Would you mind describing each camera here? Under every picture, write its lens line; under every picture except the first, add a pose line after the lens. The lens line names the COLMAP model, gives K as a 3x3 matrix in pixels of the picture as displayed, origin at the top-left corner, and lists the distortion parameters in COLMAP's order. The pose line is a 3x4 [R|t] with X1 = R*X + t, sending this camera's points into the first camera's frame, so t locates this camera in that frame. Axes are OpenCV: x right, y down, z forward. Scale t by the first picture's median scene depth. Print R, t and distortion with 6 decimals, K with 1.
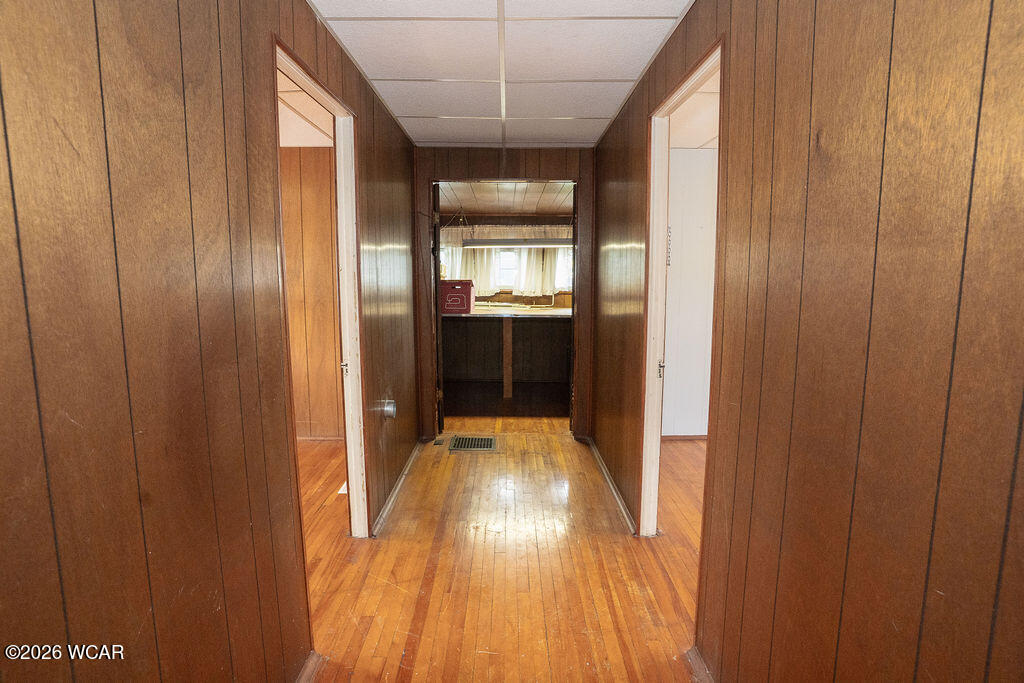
lens RADIAL K [[501.3, 0, 512.0], [0, 501.3, 341.5], [0, 0, 1]] dist [-0.088893, 0.040525]
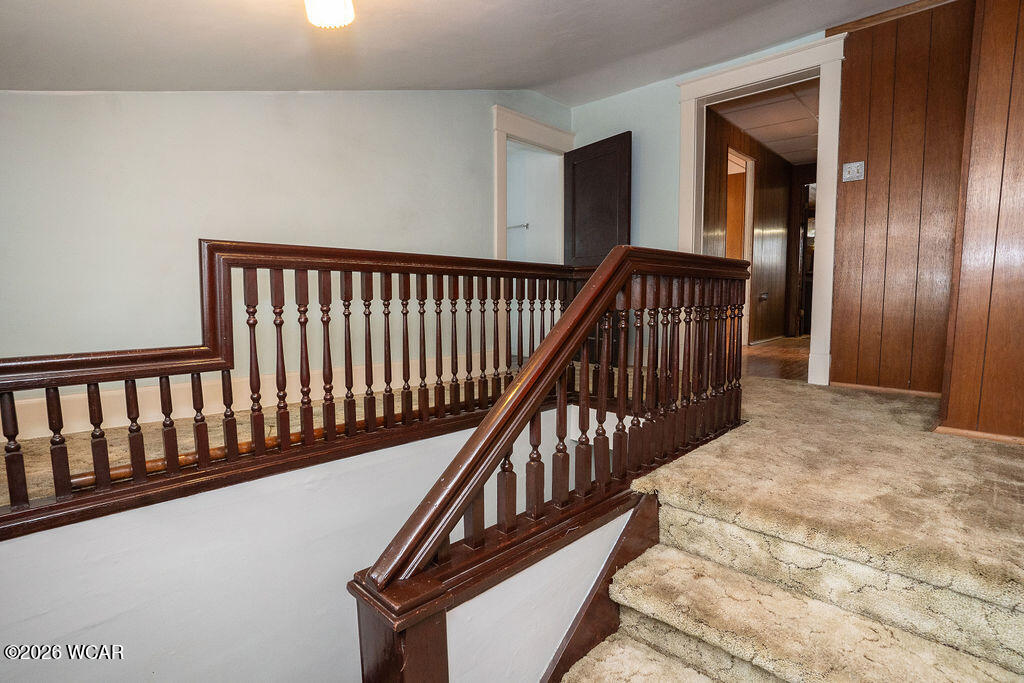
lens RADIAL K [[501.3, 0, 512.0], [0, 501.3, 341.5], [0, 0, 1]] dist [-0.088893, 0.040525]
pose [[0.738503, 0.056200, -0.671904, 0.267623], [-0.099909, 0.994641, -0.026617, 0.360068], [0.666807, 0.086785, 0.740160, -0.874657]]
